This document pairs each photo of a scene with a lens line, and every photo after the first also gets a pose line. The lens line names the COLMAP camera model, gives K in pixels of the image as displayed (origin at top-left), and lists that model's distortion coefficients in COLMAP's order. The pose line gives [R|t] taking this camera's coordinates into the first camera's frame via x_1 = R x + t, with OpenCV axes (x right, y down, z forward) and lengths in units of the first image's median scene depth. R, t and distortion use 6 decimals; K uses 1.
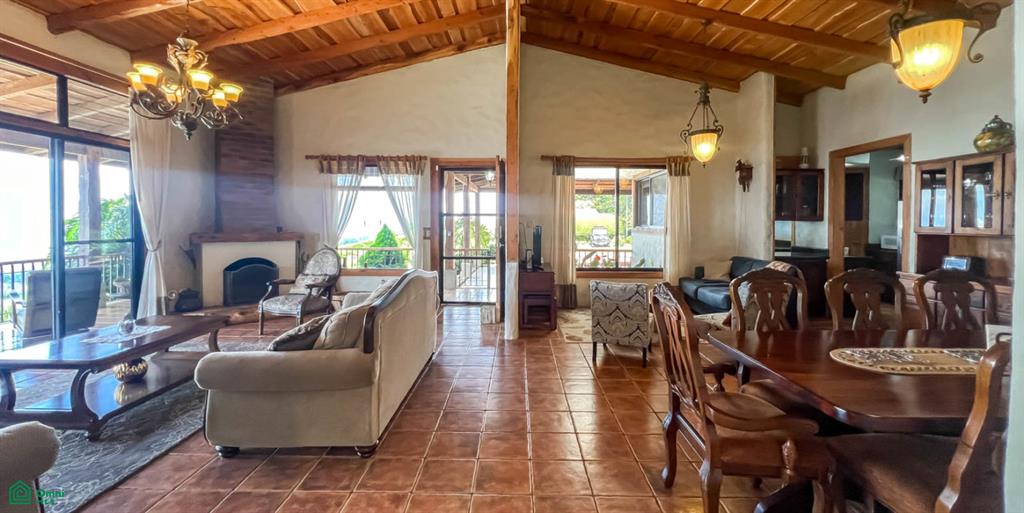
lens RADIAL K [[417.0, 0, 512.8], [0, 417.0, 224.4], [0, 0, 1]] dist [0.000375, 0.000051]
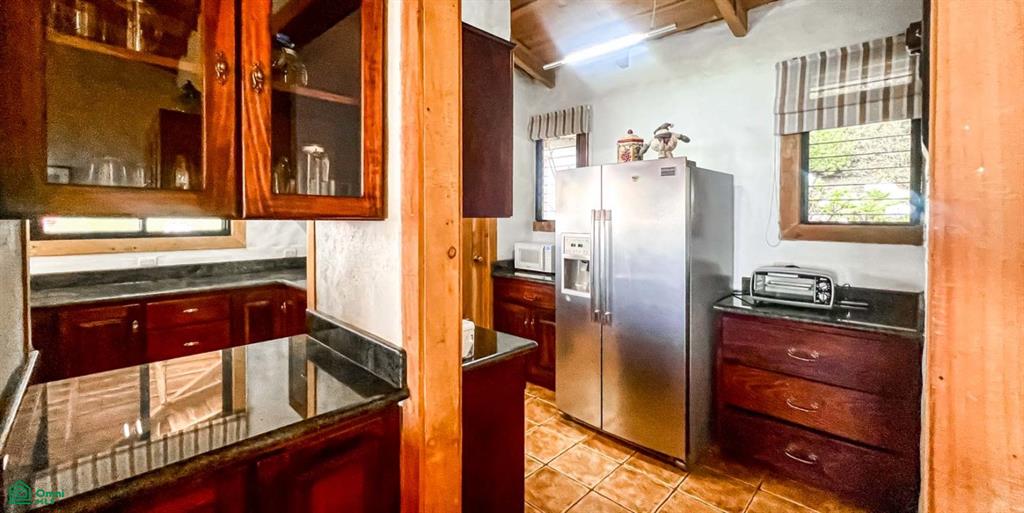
lens RADIAL K [[417.0, 0, 512.8], [0, 417.0, 224.4], [0, 0, 1]] dist [0.000375, 0.000051]
pose [[0.692966, -0.020160, 0.720688, 0.537191], [0.013223, 0.999796, 0.015253, -0.006571], [-0.720849, -0.001040, 0.693092, 0.678276]]
